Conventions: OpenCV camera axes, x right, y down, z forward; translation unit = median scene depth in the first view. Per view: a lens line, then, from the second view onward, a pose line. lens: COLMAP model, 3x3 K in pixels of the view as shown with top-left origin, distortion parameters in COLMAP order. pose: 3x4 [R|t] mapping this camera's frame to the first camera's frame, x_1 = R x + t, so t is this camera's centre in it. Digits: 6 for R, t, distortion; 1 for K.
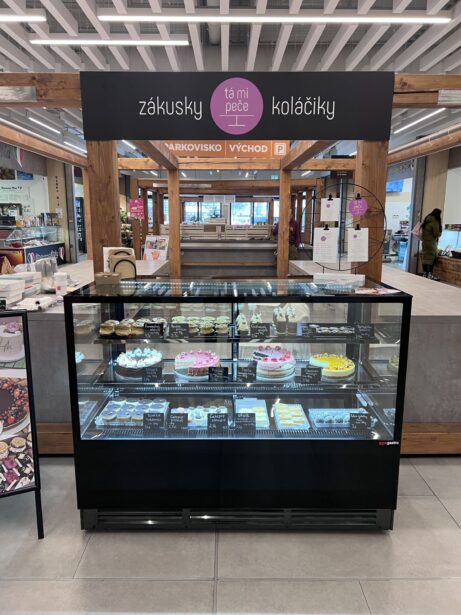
lens RADIAL K [[465.1, 0, 227.7], [0, 465.1, 306.6], [0, 0, 1]] dist [0.049033, -0.014751]
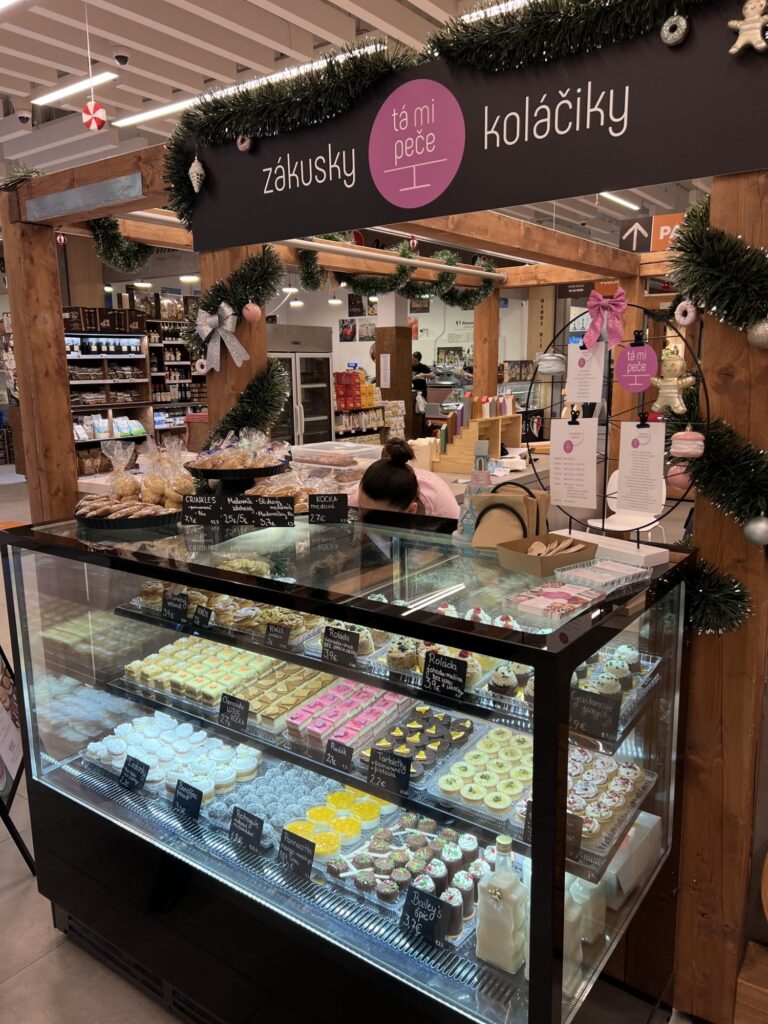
lens RADIAL K [[774.4, 0, 383.7], [0, 774.4, 514.8], [0, 0, 1]] dist [0.049033, -0.014751]
pose [[0.802976, 0.101806, -0.587252, 0.475570], [-0.097969, 0.994447, 0.038440, -0.097074], [0.587904, 0.026666, 0.808491, 0.378629]]
